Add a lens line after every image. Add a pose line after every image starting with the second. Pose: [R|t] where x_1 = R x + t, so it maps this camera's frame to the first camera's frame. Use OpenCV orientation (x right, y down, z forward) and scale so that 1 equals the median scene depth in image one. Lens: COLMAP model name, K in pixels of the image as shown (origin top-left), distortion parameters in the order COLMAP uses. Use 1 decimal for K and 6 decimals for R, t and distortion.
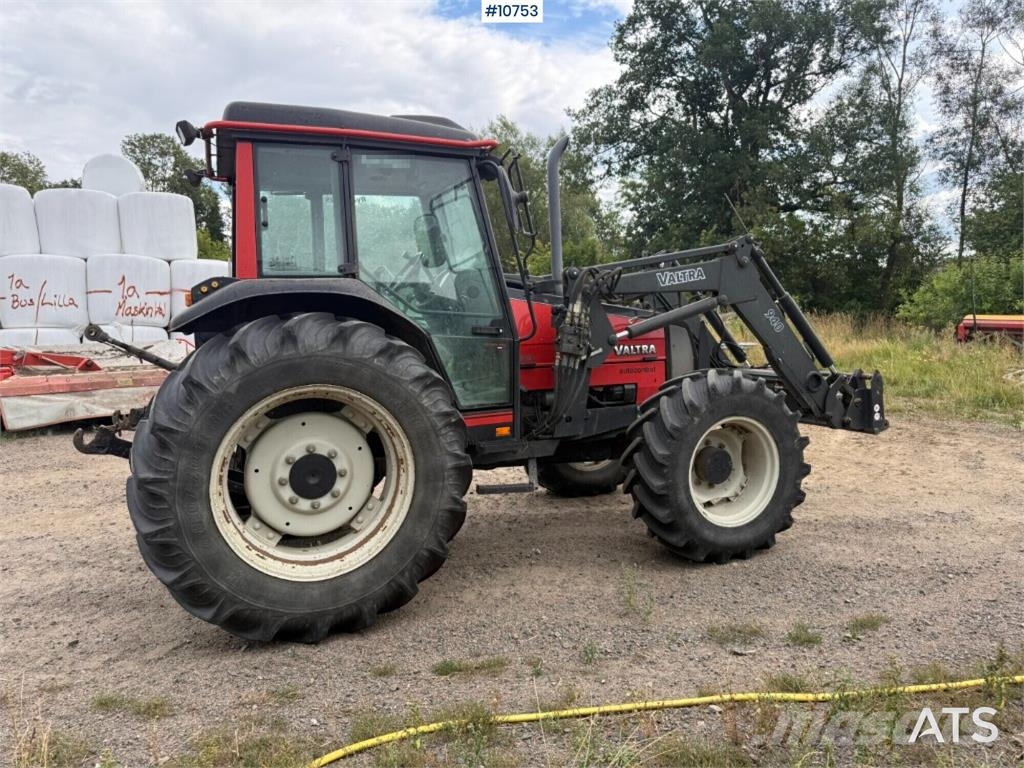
lens RADIAL K [[718.8, 0, 511.8], [0, 718.8, 381.1], [0, 0, 1]] dist [0.058854, -0.071423]
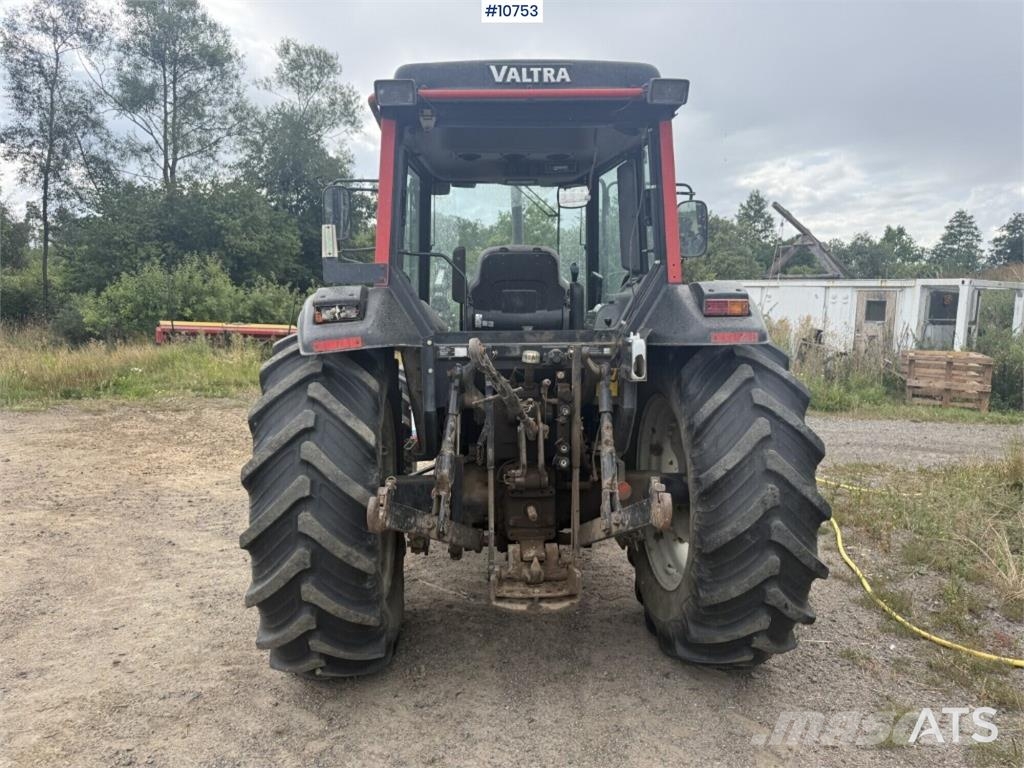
lens RADIAL K [[734.4, 0, 513.8], [0, 734.4, 388.6], [0, 0, 1]] dist [-0.003694, -0.002355]
pose [[0.321132, -0.081556, 0.943516, -1.201122], [0.083155, 0.994865, 0.057692, -0.077003], [-0.943377, 0.059931, 0.326265, 0.864201]]
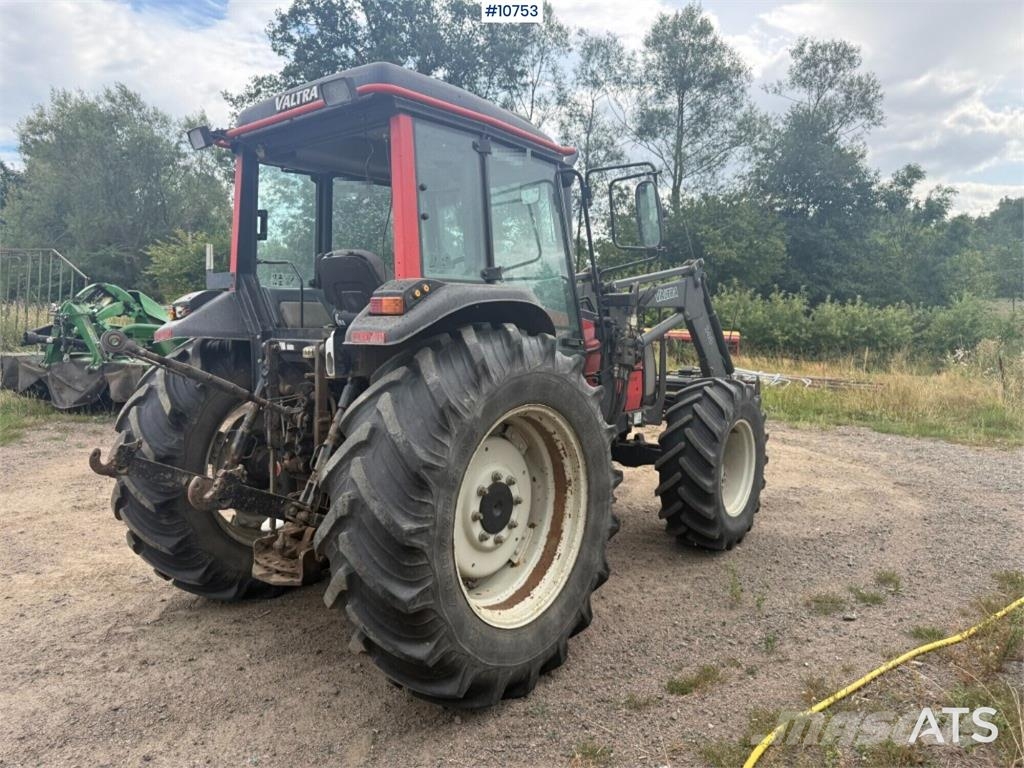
lens RADIAL K [[712.8, 0, 512.0], [0, 712.8, 384.0], [0, 0, 1]] dist [0.098968, -0.115702]
pose [[0.869081, -0.021836, 0.494188, -0.644375], [0.022448, 0.999737, 0.004697, -0.022064], [-0.494161, 0.007012, 0.869342, 0.210779]]
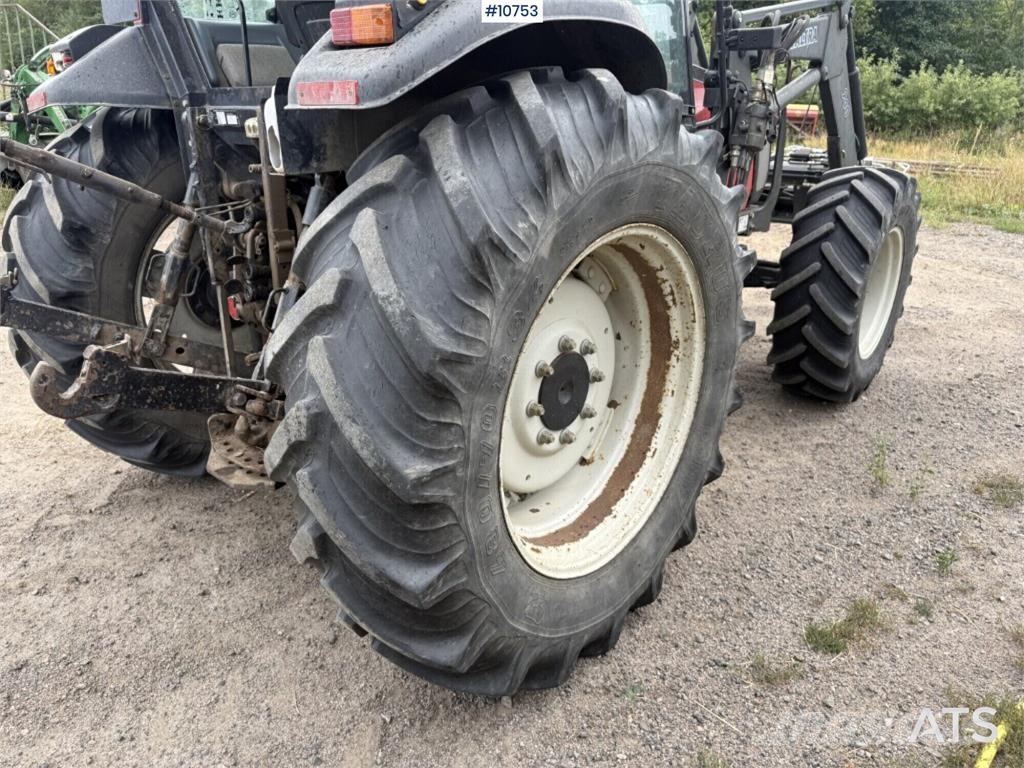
lens RADIAL K [[718.8, 0, 511.8], [0, 718.8, 381.1], [0, 0, 1]] dist [0.058854, -0.071423]
pose [[0.892470, -0.148682, 0.425901, -0.510452], [0.023212, 0.958008, 0.285800, -0.032108], [-0.450510, -0.245182, 0.858444, 0.509247]]
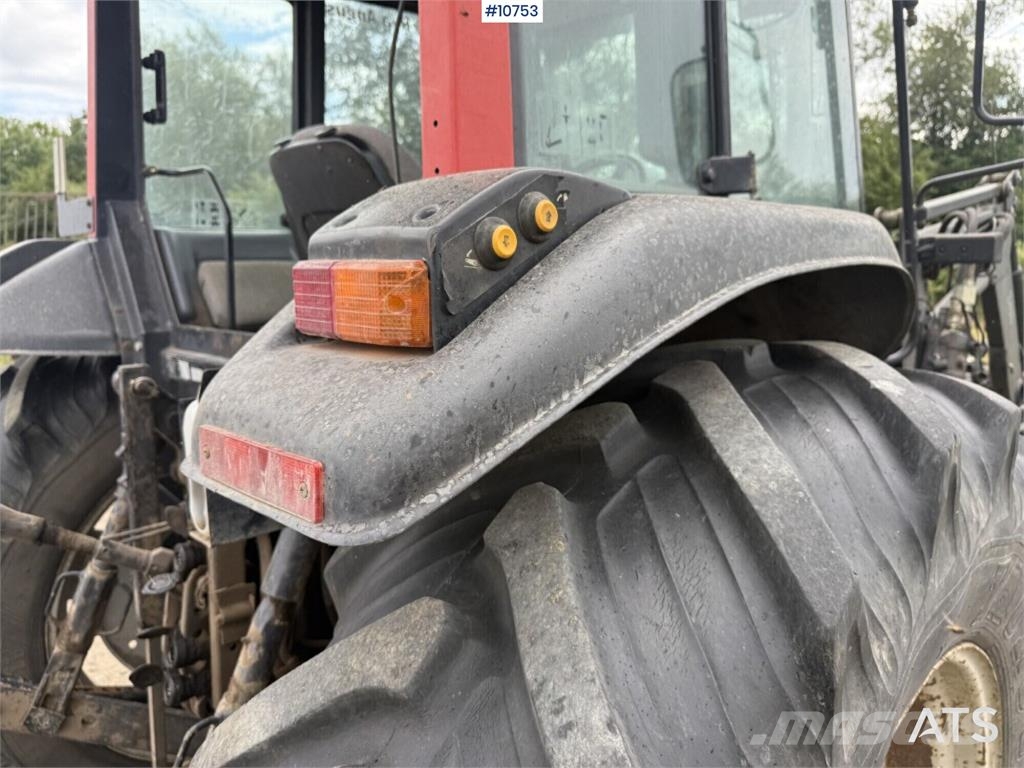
lens RADIAL K [[734.4, 0, 513.8], [0, 734.4, 388.6], [0, 0, 1]] dist [-0.003694, -0.002355]
pose [[0.919050, -0.050576, 0.390883, -0.427511], [0.020324, 0.996495, 0.081149, -0.093811], [-0.393618, -0.066636, 0.916856, 0.742628]]
